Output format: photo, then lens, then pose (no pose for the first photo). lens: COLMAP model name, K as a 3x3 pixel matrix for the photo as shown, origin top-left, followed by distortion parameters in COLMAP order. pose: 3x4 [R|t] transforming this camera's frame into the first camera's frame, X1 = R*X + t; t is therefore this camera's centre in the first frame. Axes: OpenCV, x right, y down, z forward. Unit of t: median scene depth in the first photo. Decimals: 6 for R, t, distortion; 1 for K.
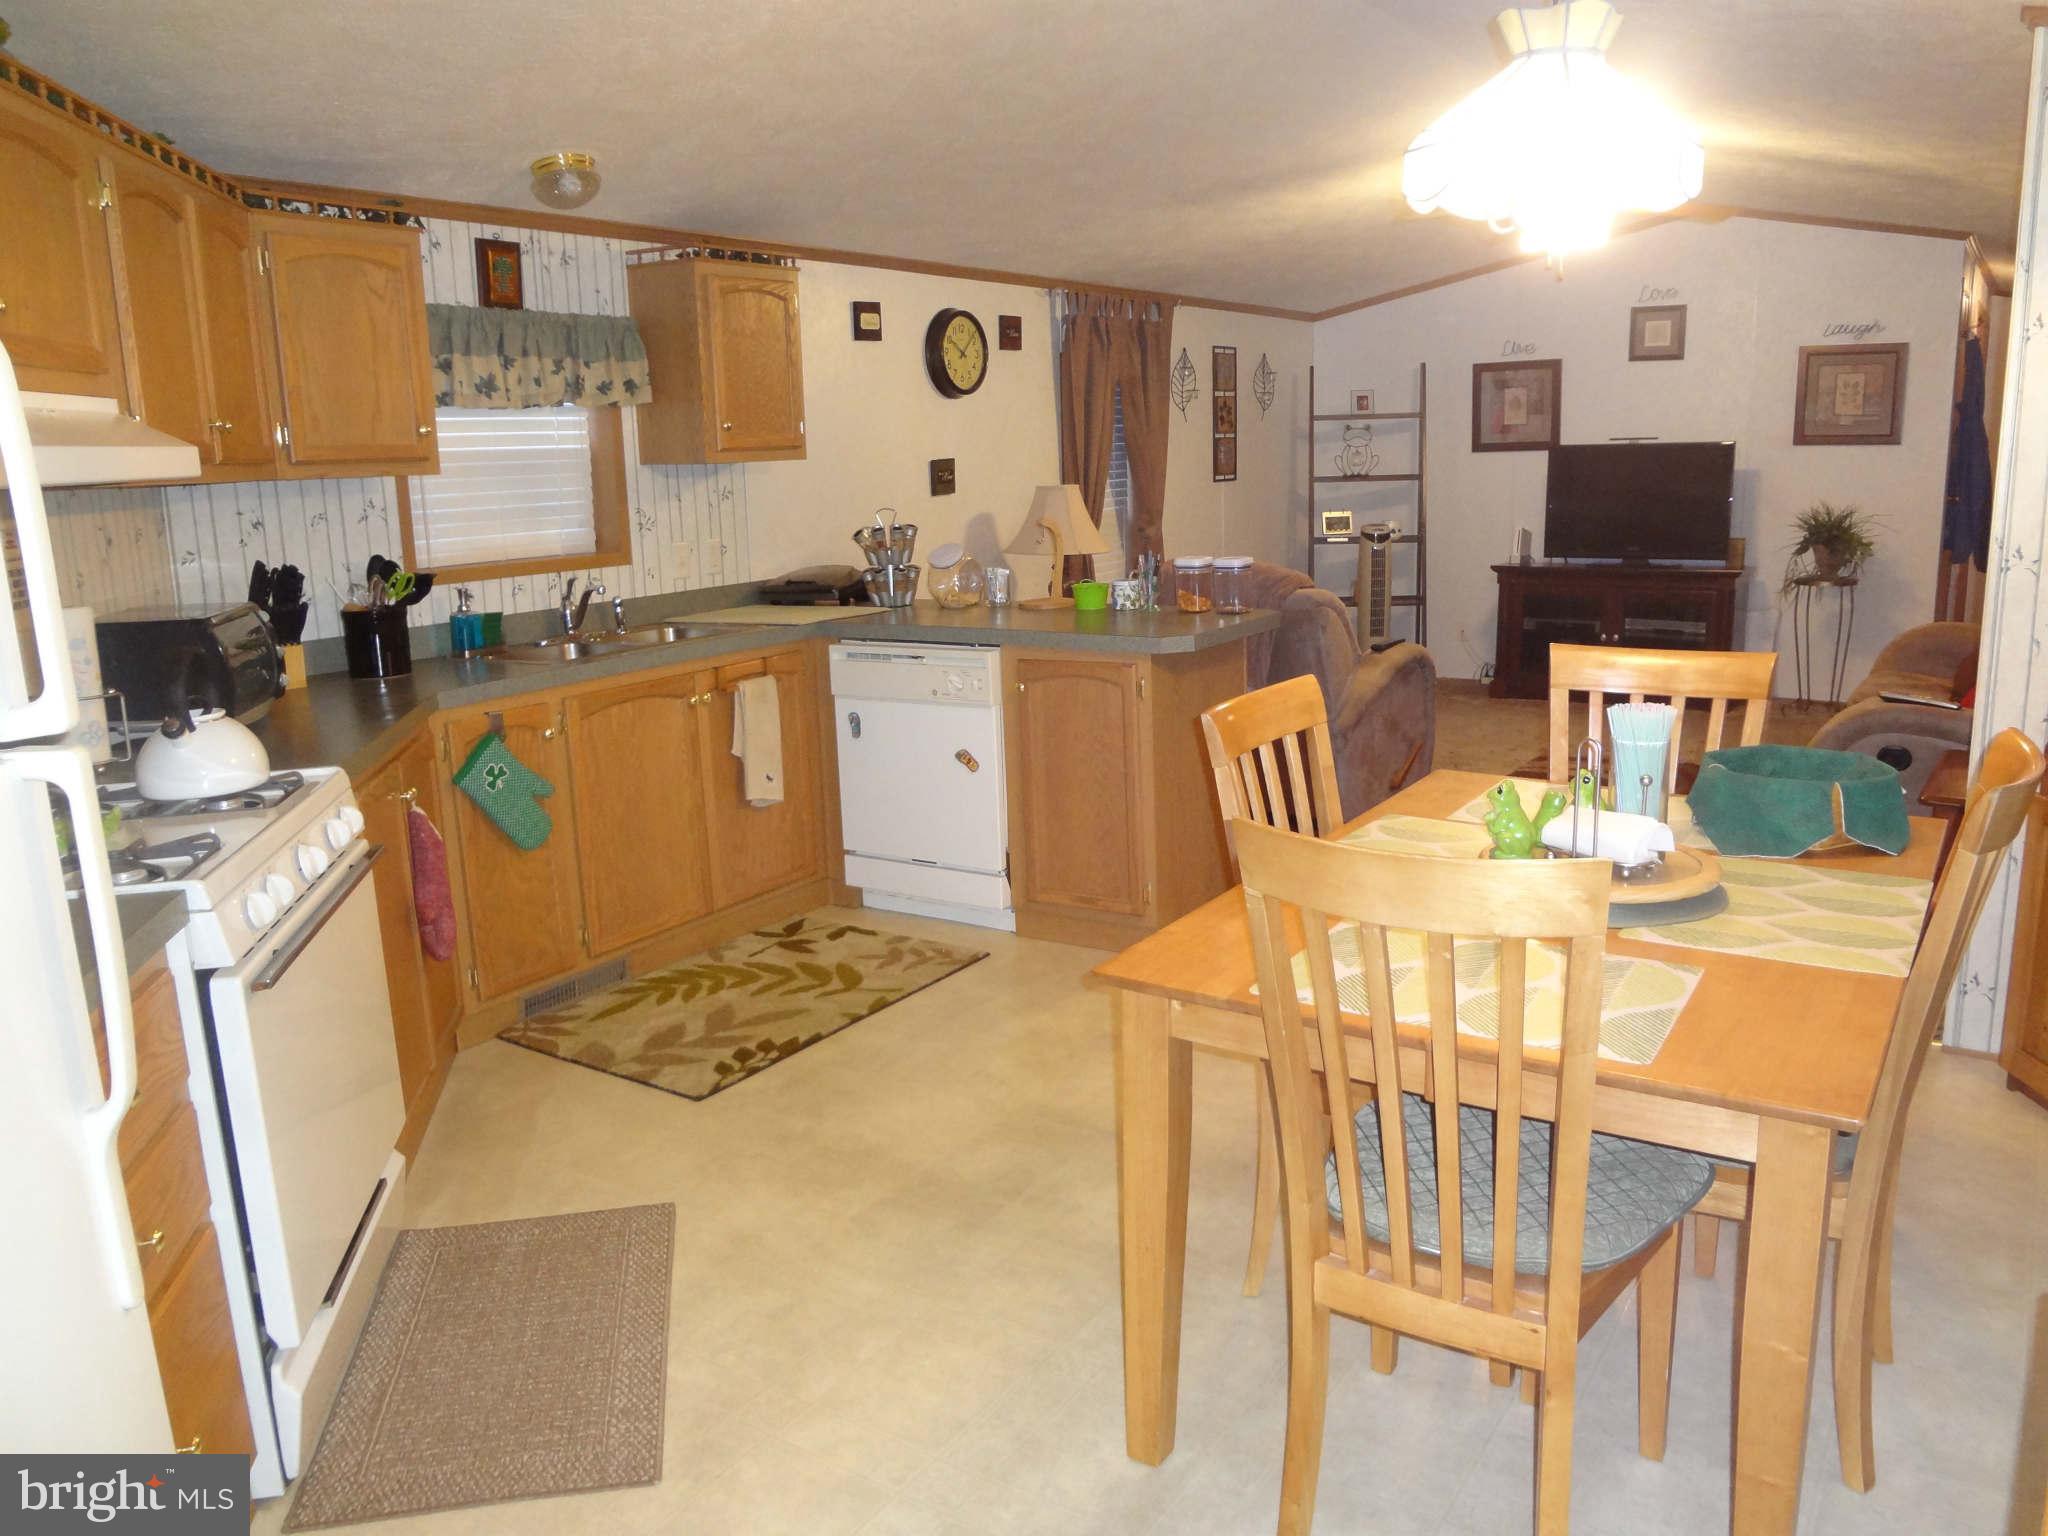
lens RADIAL K [[1522.3, 0, 1010.6], [0, 1522.3, 773.8], [0, 0, 1]] dist [-0.057572, 0.016651]
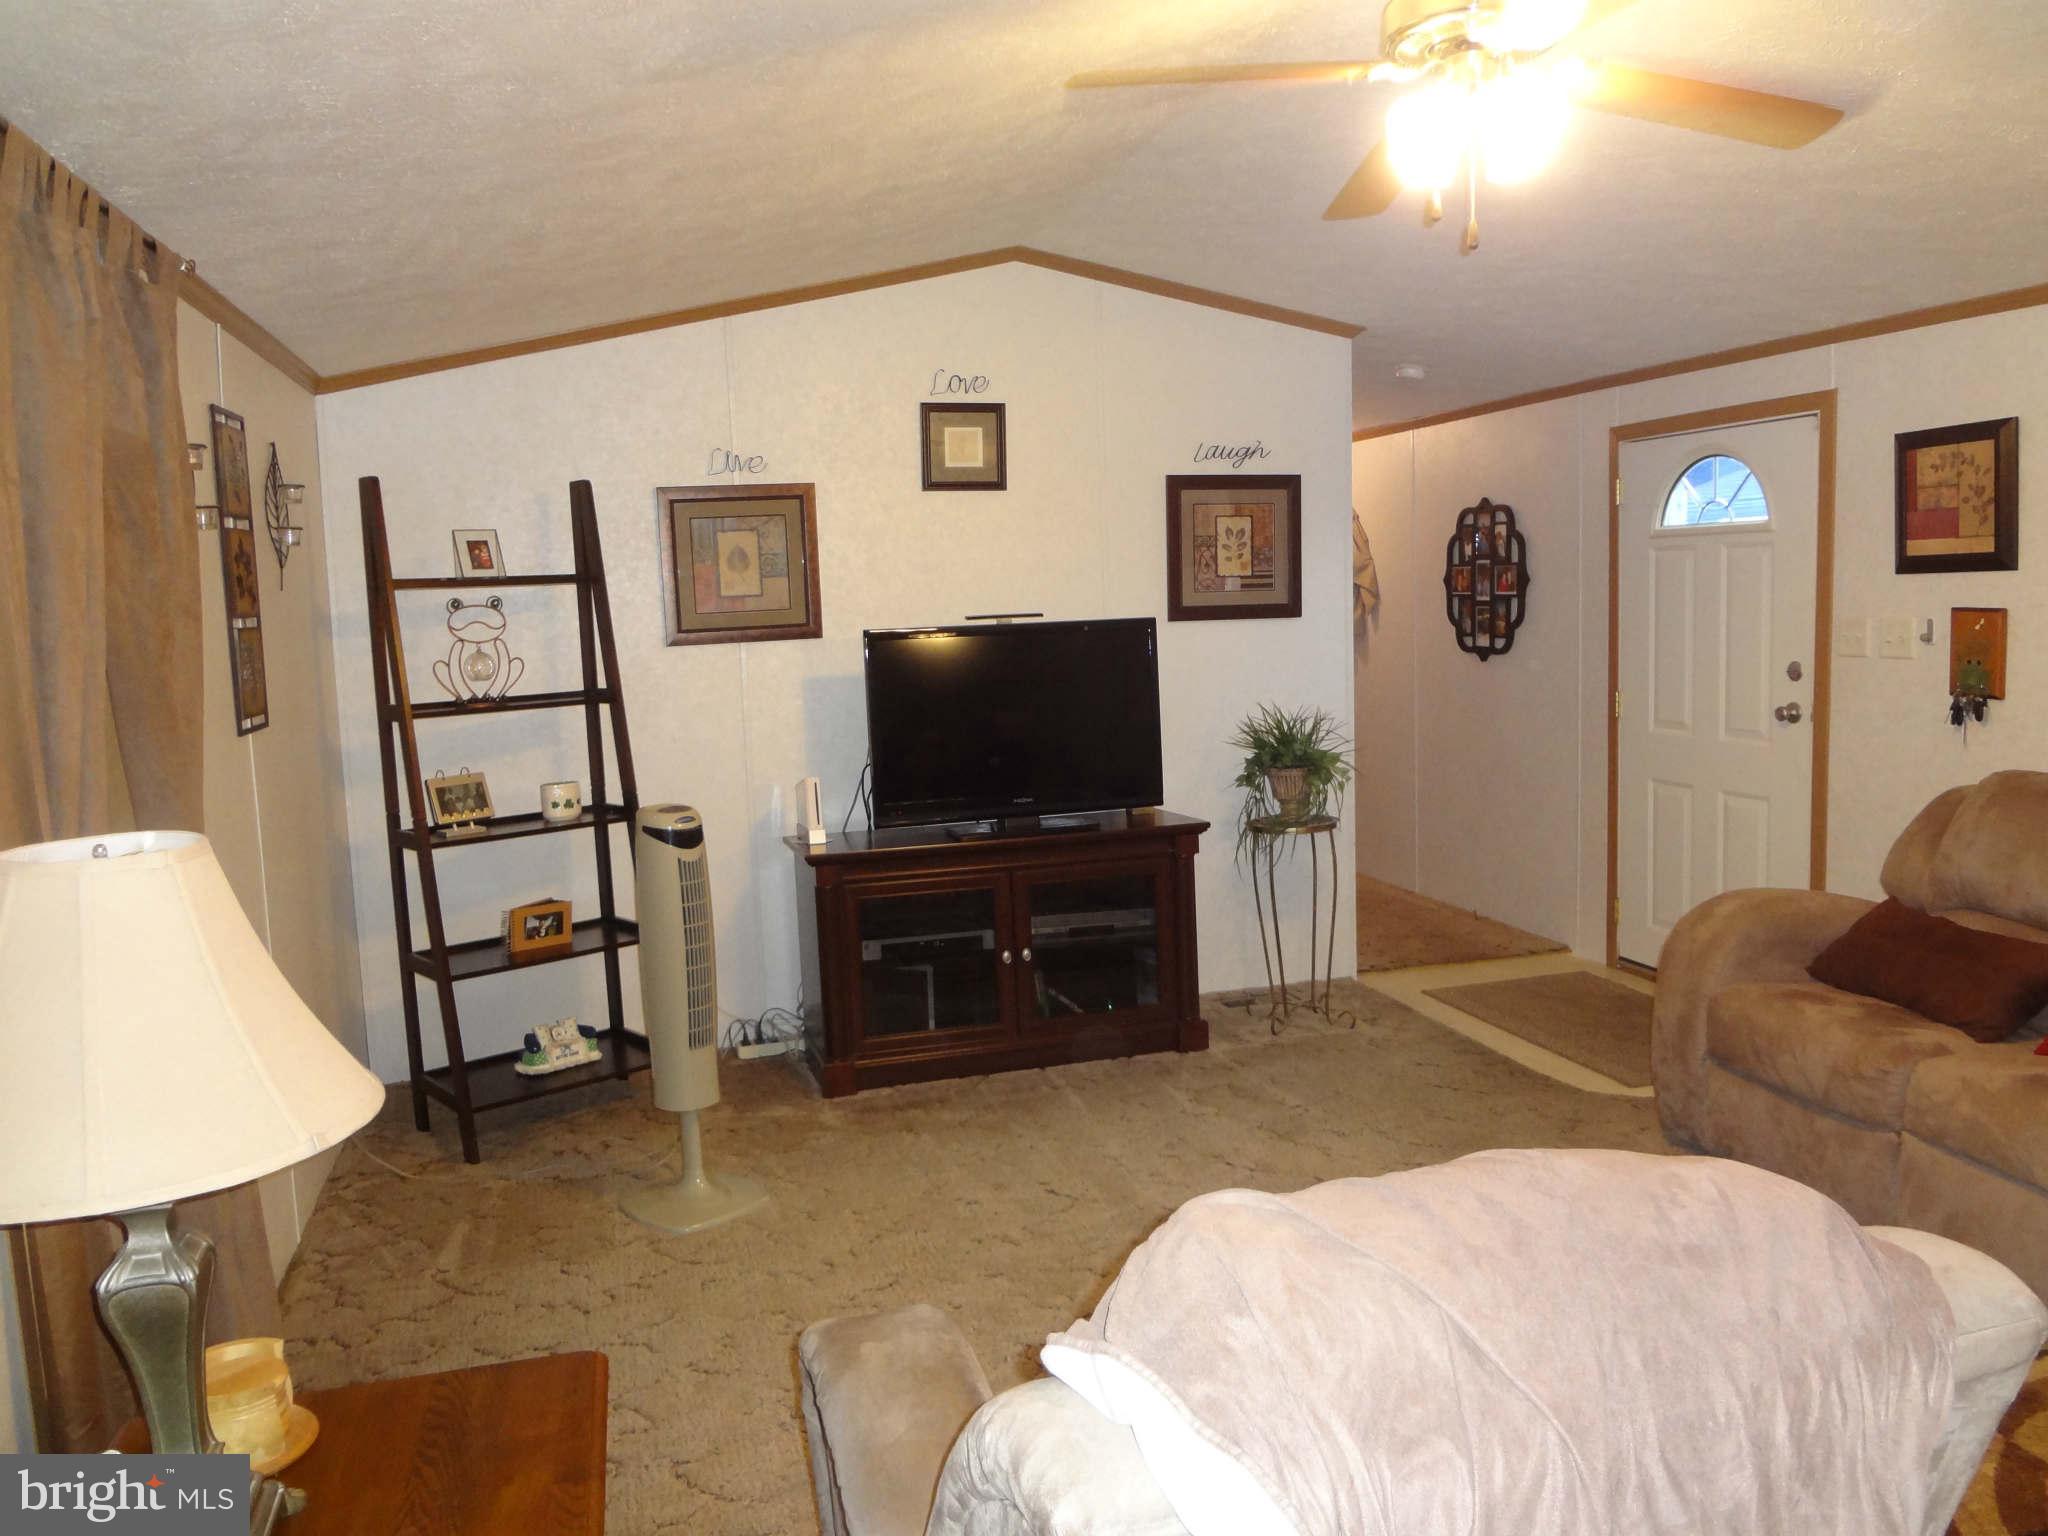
lens RADIAL K [[1522.3, 0, 1019.3], [0, 1522.3, 763.2], [0, 0, 1]] dist [-0.057572, 0.016651]
pose [[0.646416, -0.080073, 0.758772, -0.040827], [0.175441, 0.983430, -0.045681, -0.148543], [-0.742541, 0.162649, 0.649752, 0.666645]]
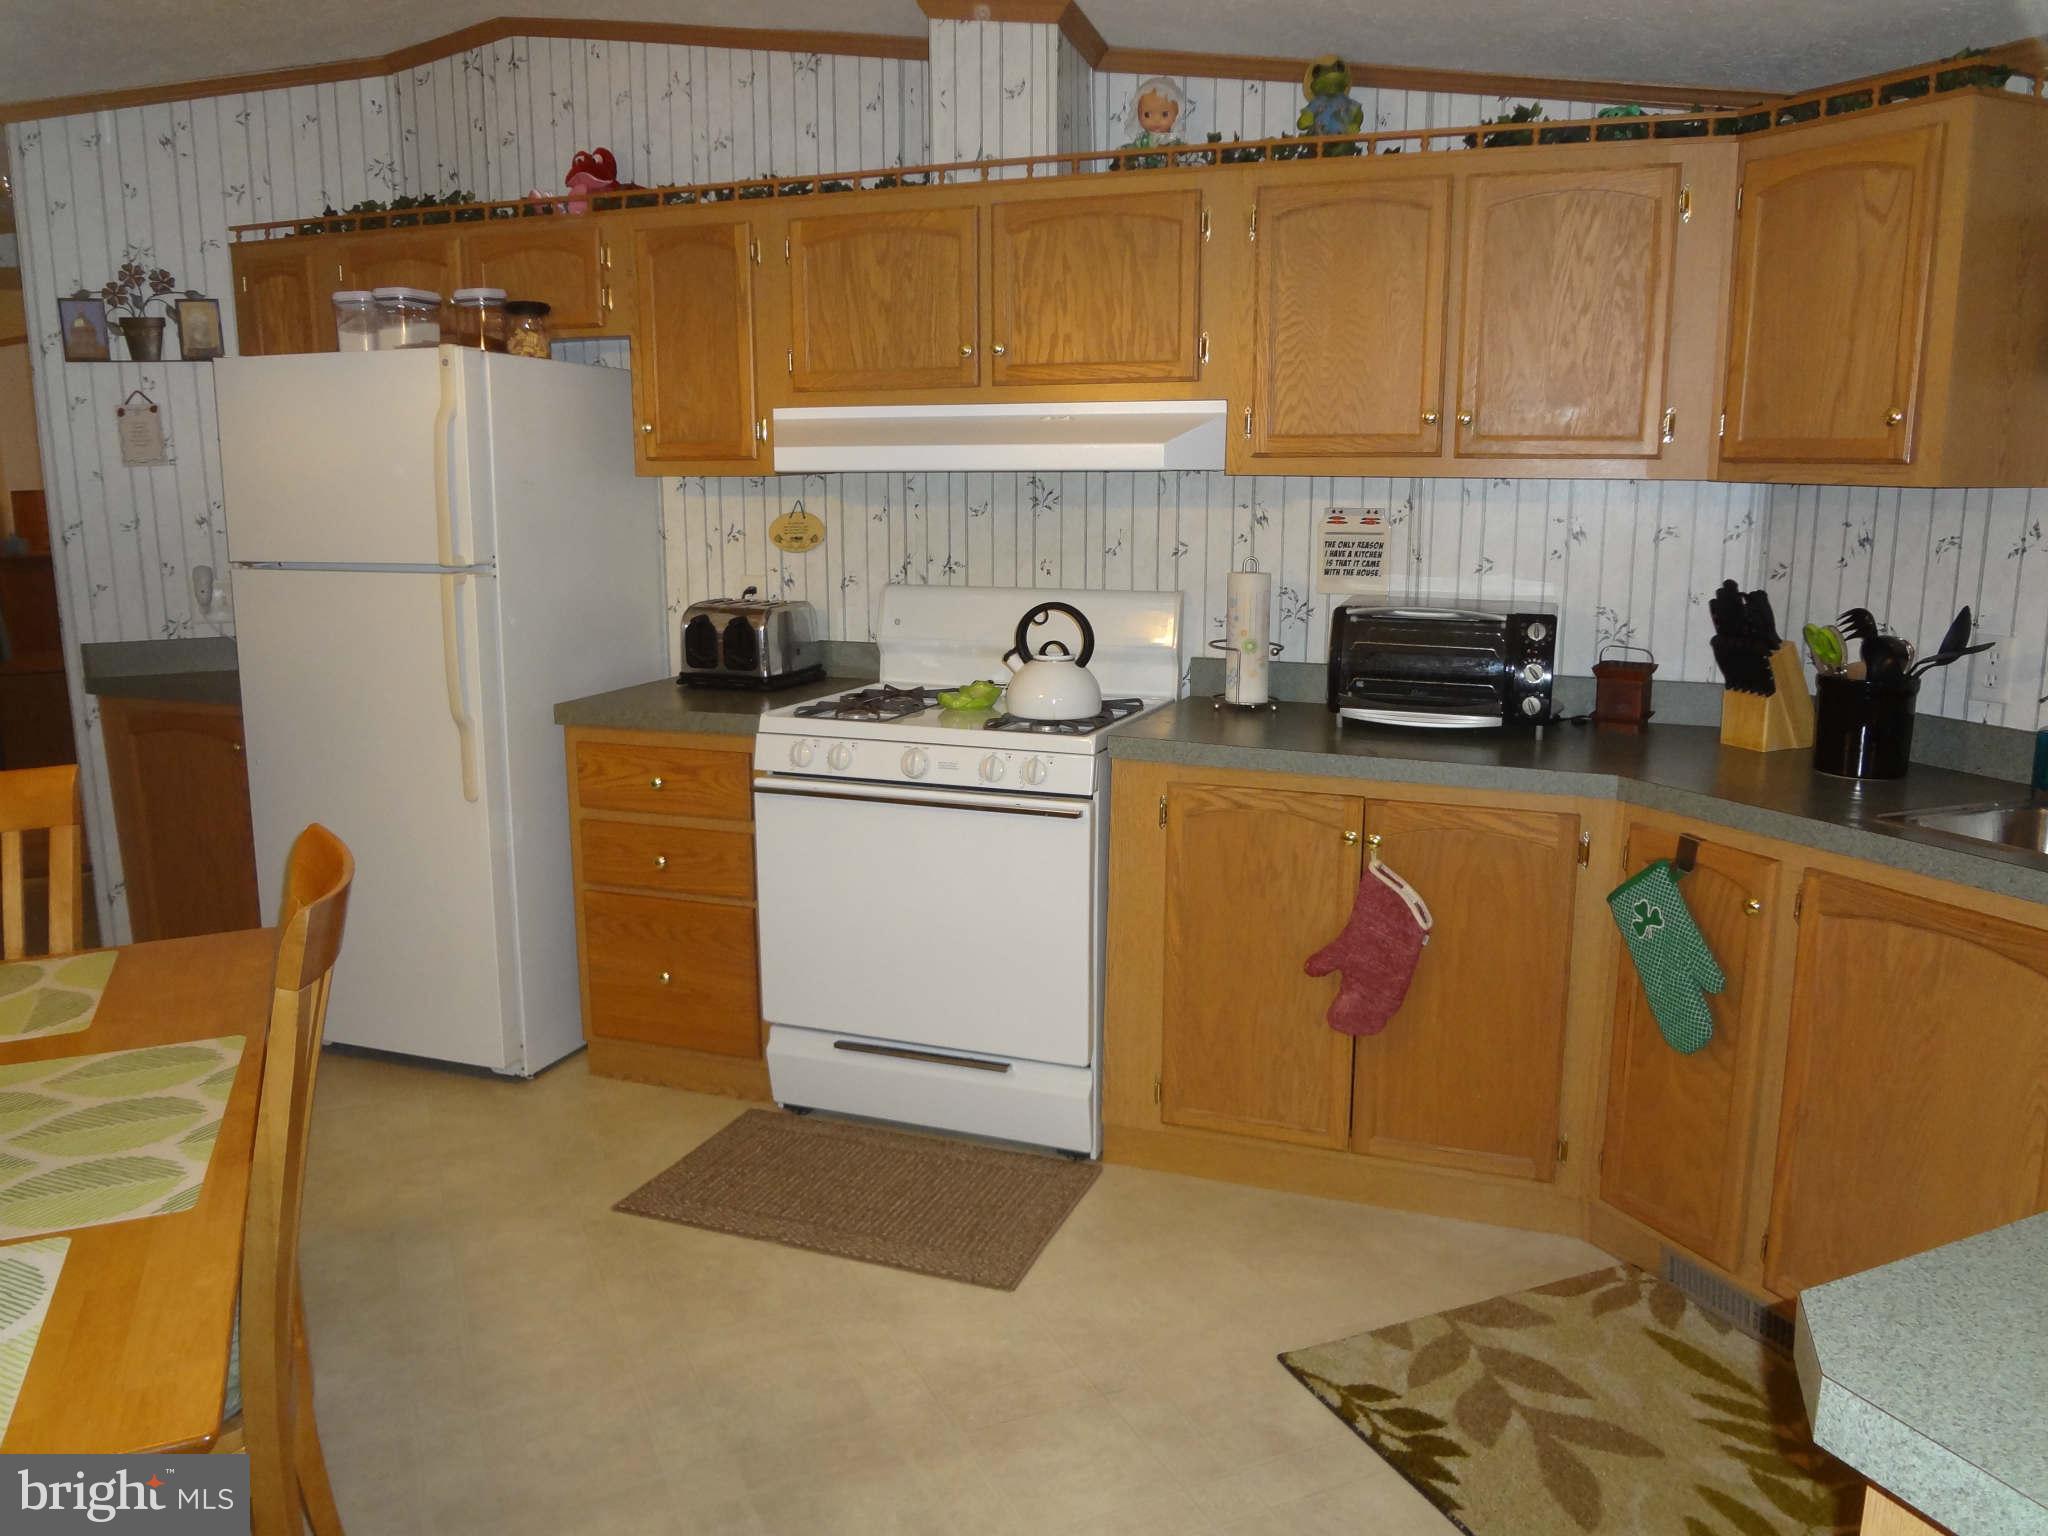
lens RADIAL K [[1522.3, 0, 1013.6], [0, 1522.3, 761.5], [0, 0, 1]] dist [-0.057572, 0.016651]
pose [[-0.522978, 0.194224, -0.829922, 0.194408], [-0.161484, 0.933479, 0.320218, -0.125932], [0.836909, 0.301486, -0.456825, 0.549256]]
